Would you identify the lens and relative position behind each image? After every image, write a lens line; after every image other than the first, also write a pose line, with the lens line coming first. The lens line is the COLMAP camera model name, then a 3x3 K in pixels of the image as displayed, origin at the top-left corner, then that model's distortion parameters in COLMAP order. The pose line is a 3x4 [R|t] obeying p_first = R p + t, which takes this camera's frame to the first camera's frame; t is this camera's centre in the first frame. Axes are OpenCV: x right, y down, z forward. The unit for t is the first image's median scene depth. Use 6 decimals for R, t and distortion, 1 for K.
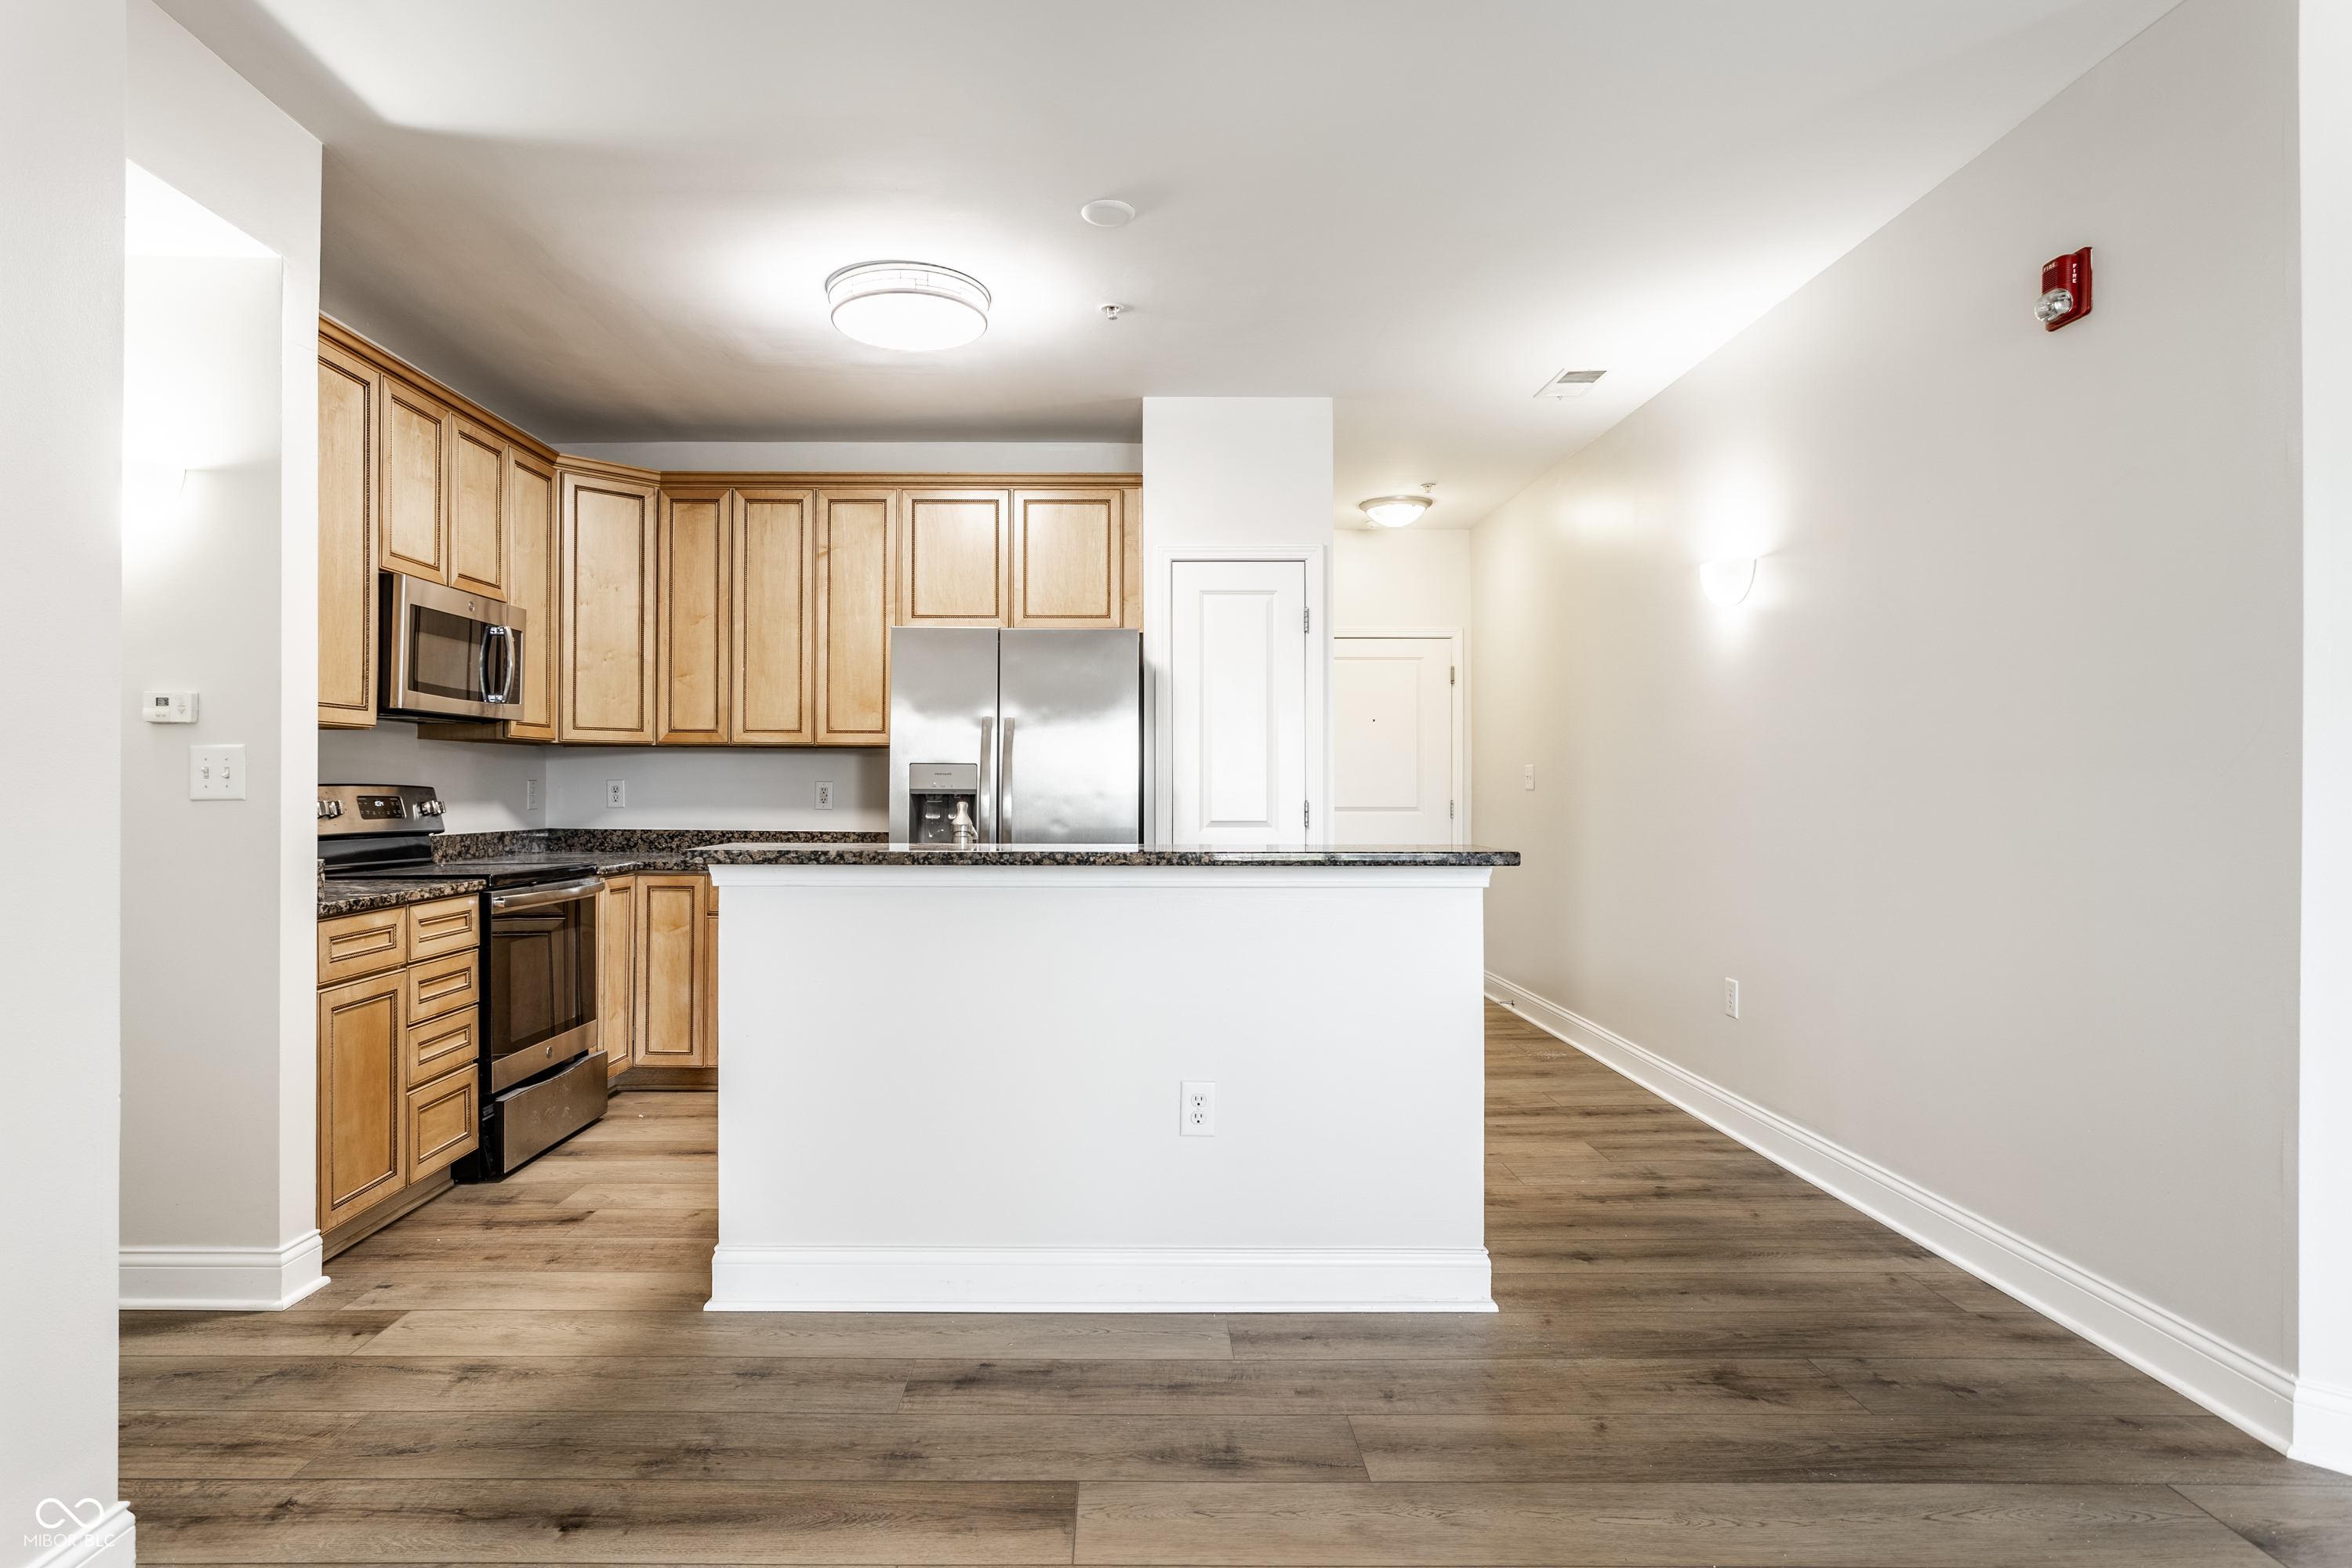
lens RADIAL K [[1355.9, 0, 1163.6], [0, 1355.9, 781.0], [0, 0, 1]] dist [-0.003595, 0.004758]
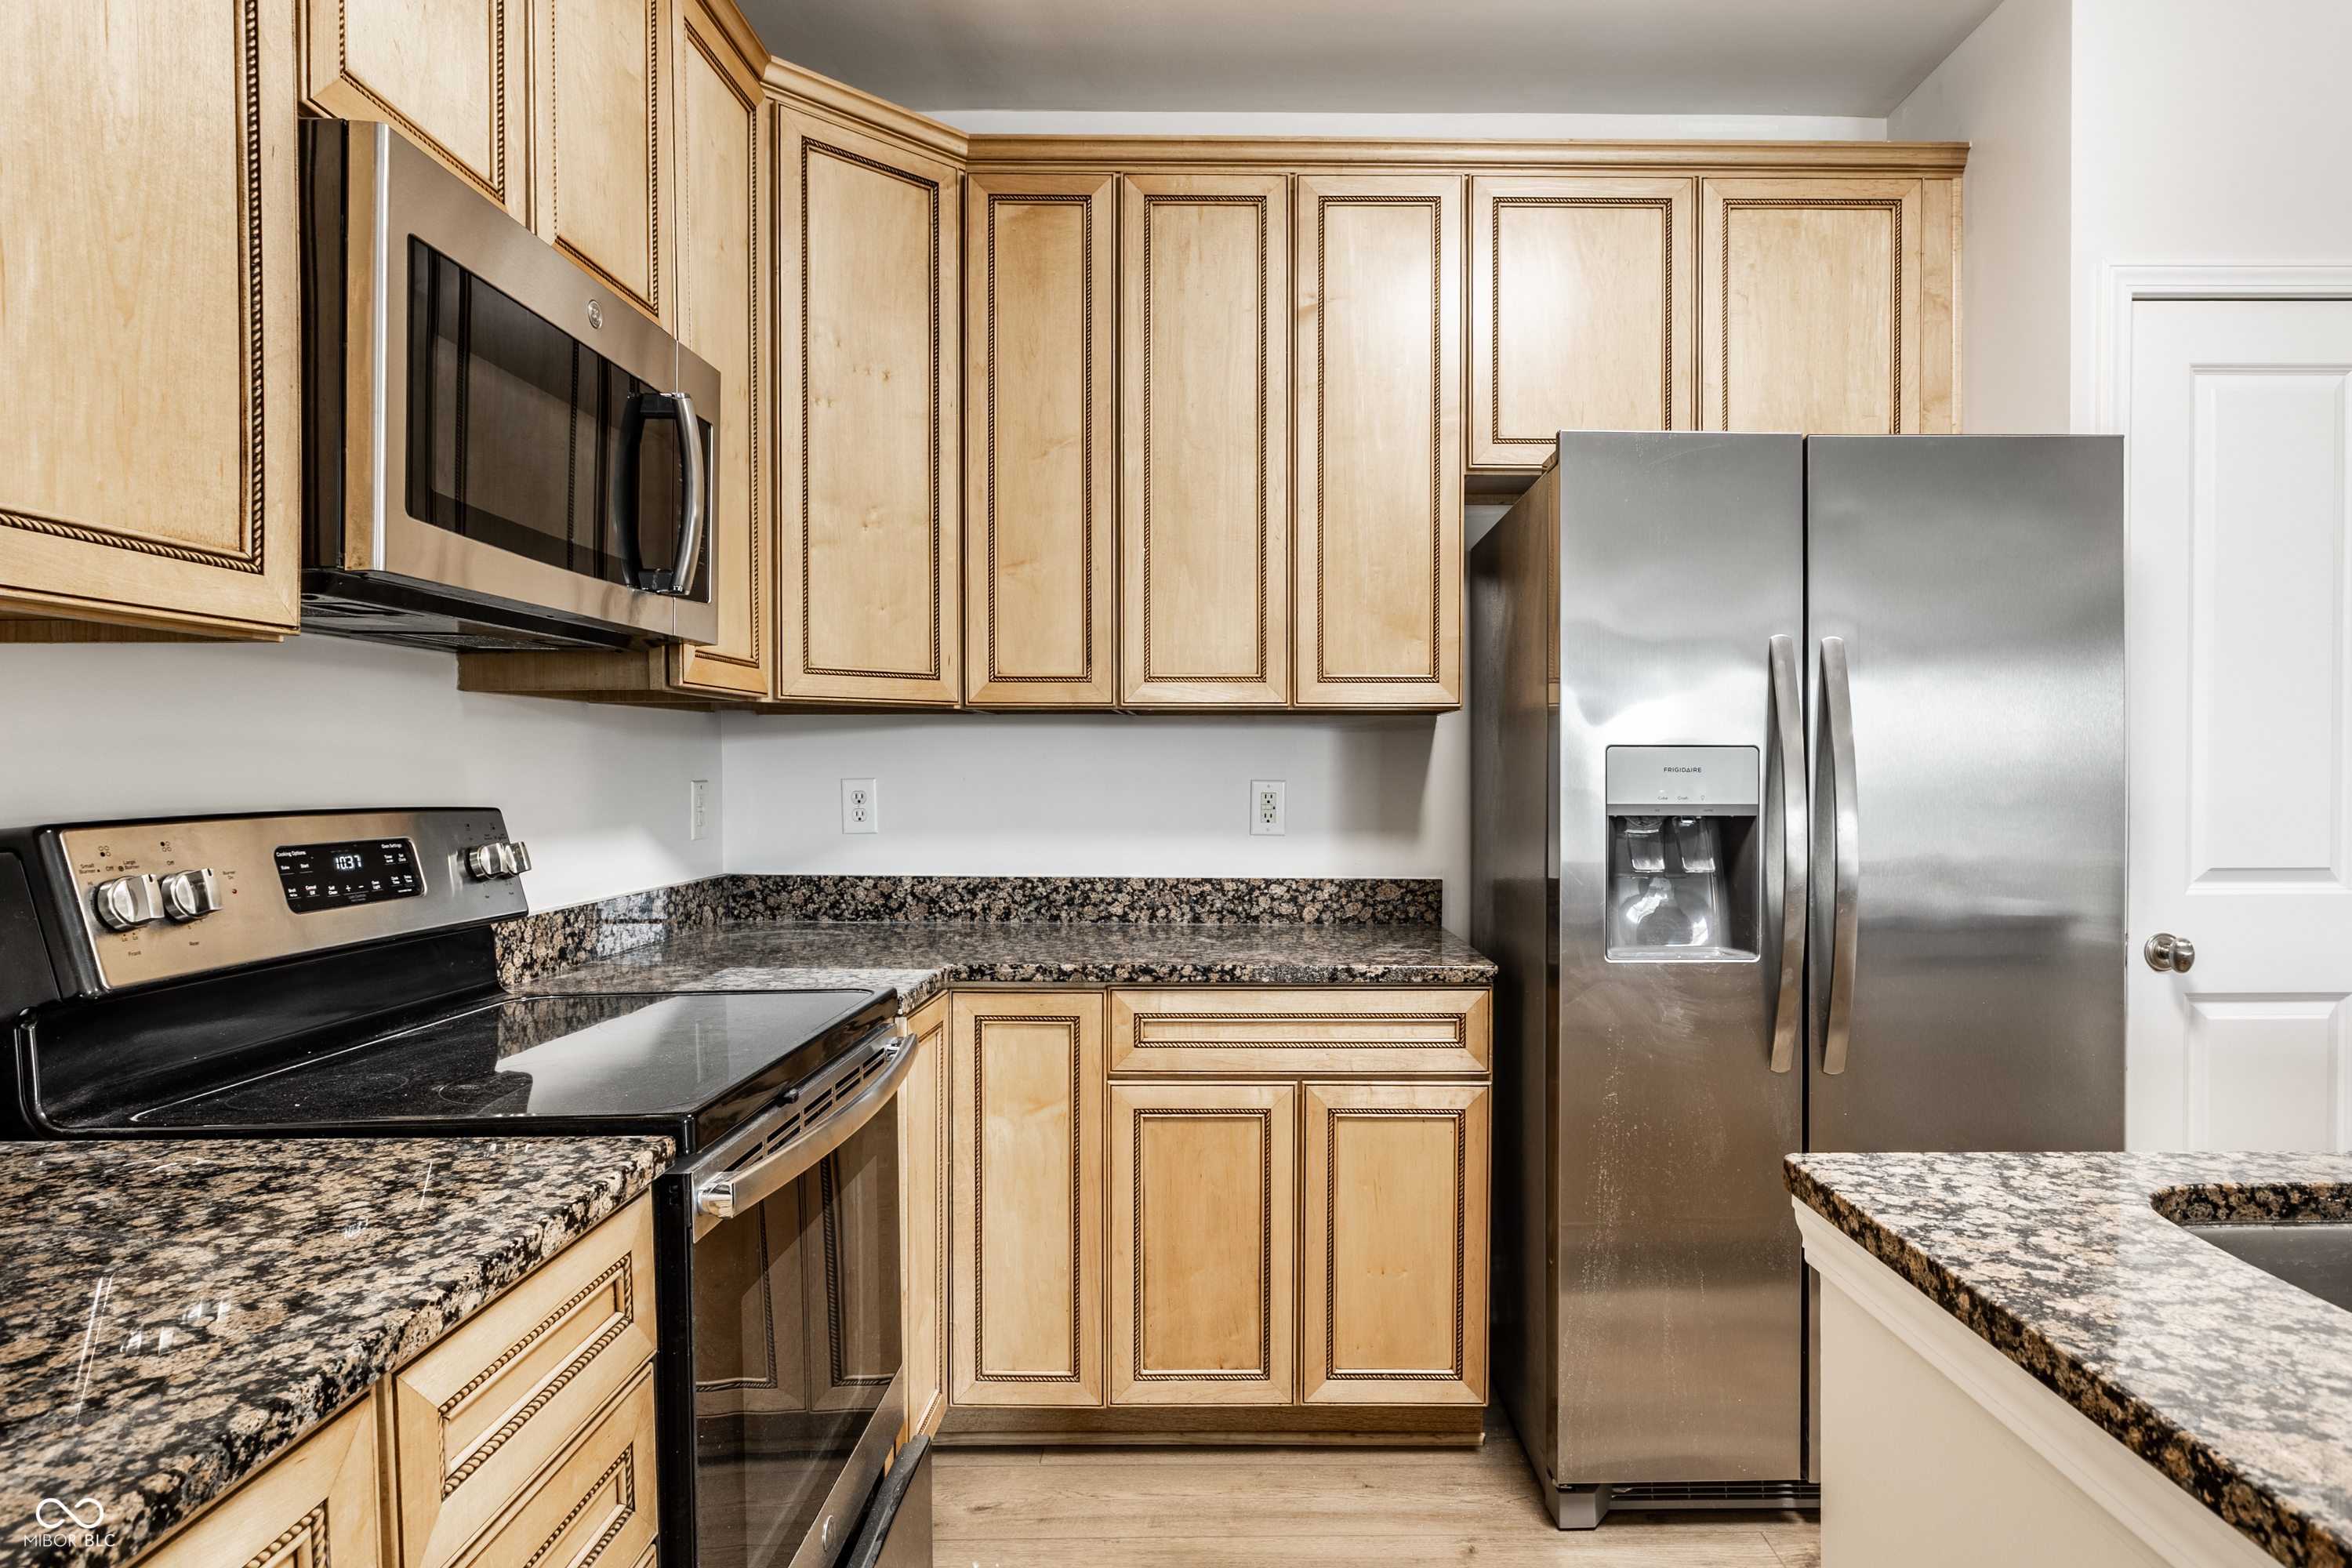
lens RADIAL K [[1174.3, 0, 1161.0], [0, 1174.3, 786.7], [0, 0, 1]] dist [-0.009266, 0.004402]
pose [[0.999882, -0.003244, 0.015030, -0.325745], [0.002837, 0.999631, 0.027014, -0.010314], [-0.015112, -0.026968, 0.999522, 0.609165]]
